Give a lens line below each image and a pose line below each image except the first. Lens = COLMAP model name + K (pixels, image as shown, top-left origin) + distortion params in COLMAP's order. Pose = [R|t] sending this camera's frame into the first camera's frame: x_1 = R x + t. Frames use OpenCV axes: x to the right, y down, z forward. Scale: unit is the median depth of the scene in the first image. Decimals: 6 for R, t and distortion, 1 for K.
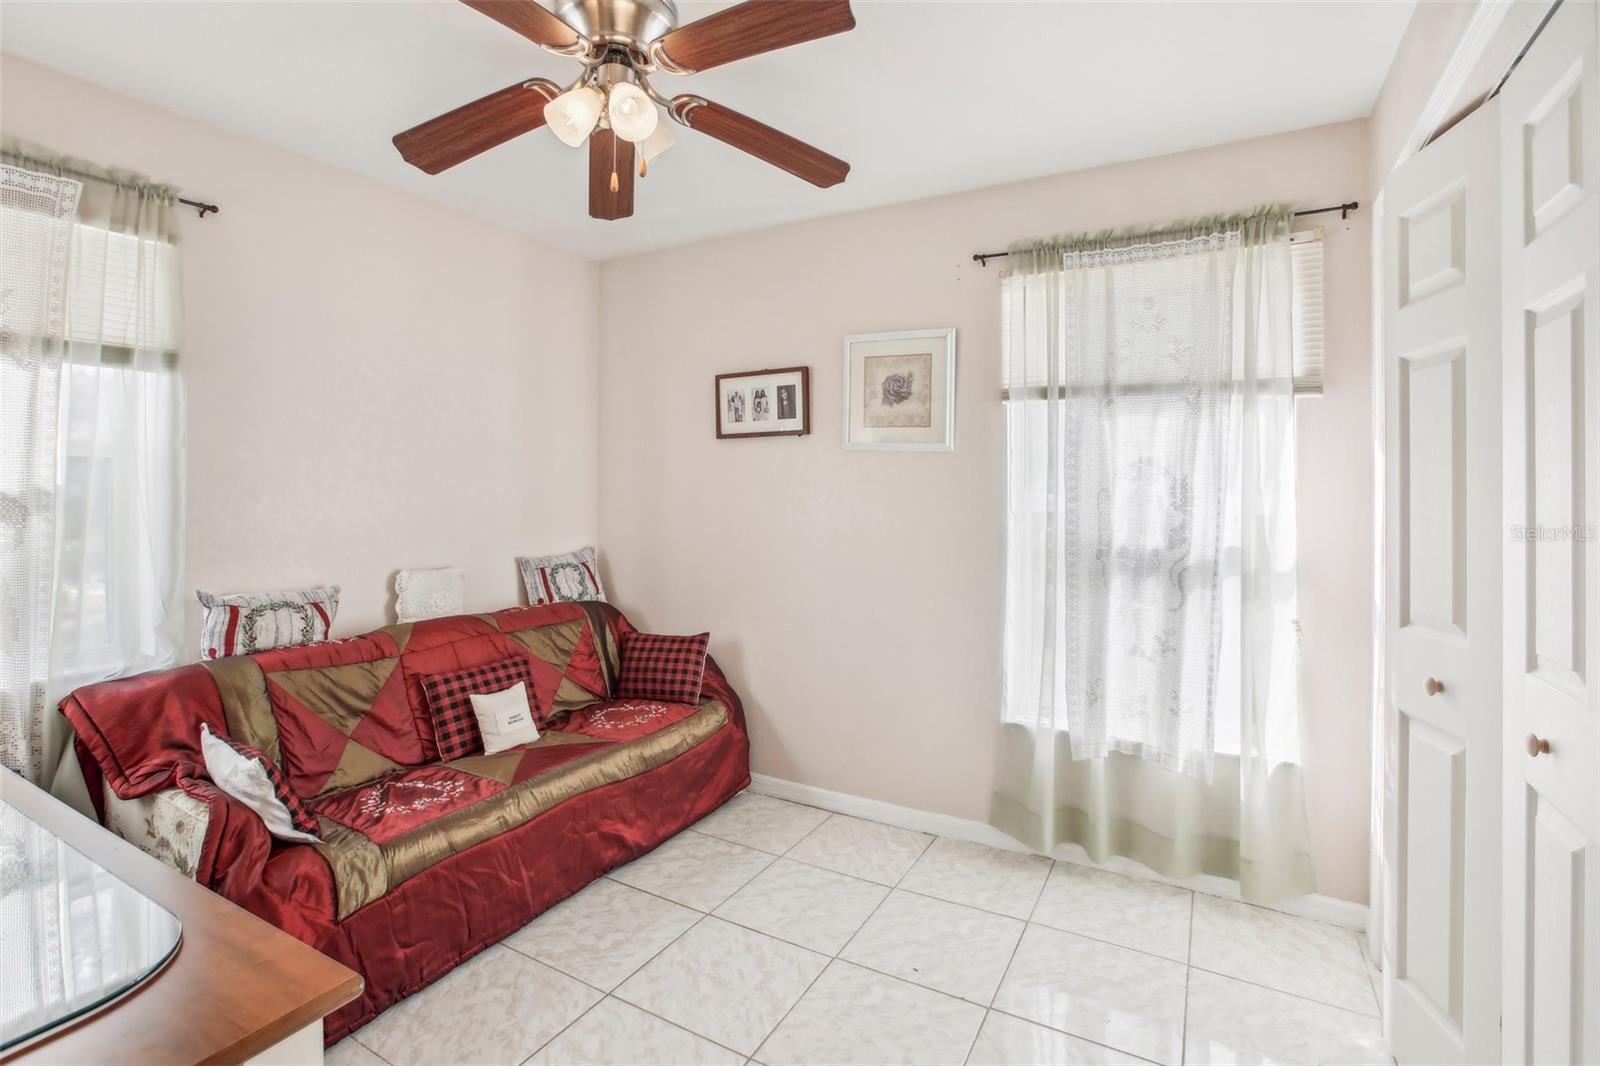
lens RADIAL K [[745.4, 0, 797.5], [0, 745.4, 491.8], [0, 0, 1]] dist [-0.040287, 0.010116]
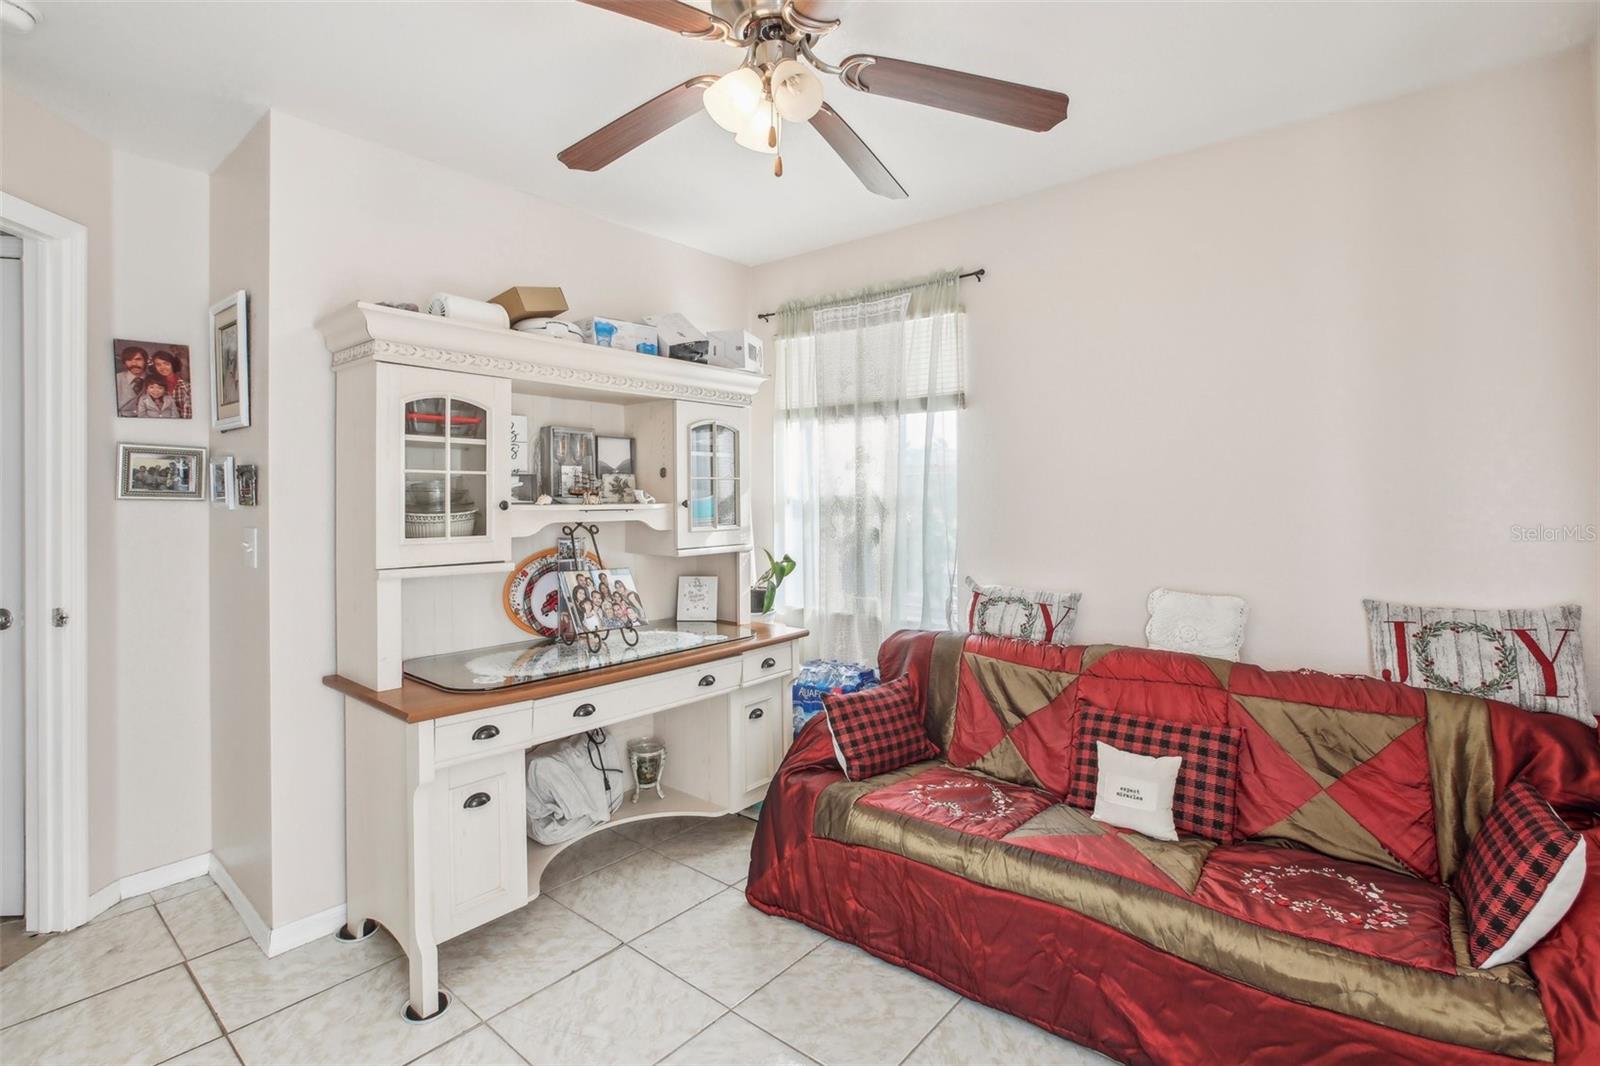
lens RADIAL K [[745.4, 0, 797.5], [0, 745.4, 491.8], [0, 0, 1]] dist [-0.040287, 0.010116]
pose [[-0.155686, 0.006804, -0.987783, 0.449545], [0.010670, 0.999930, 0.005206, -0.020662], [0.987749, -0.009730, -0.155748, 0.792630]]
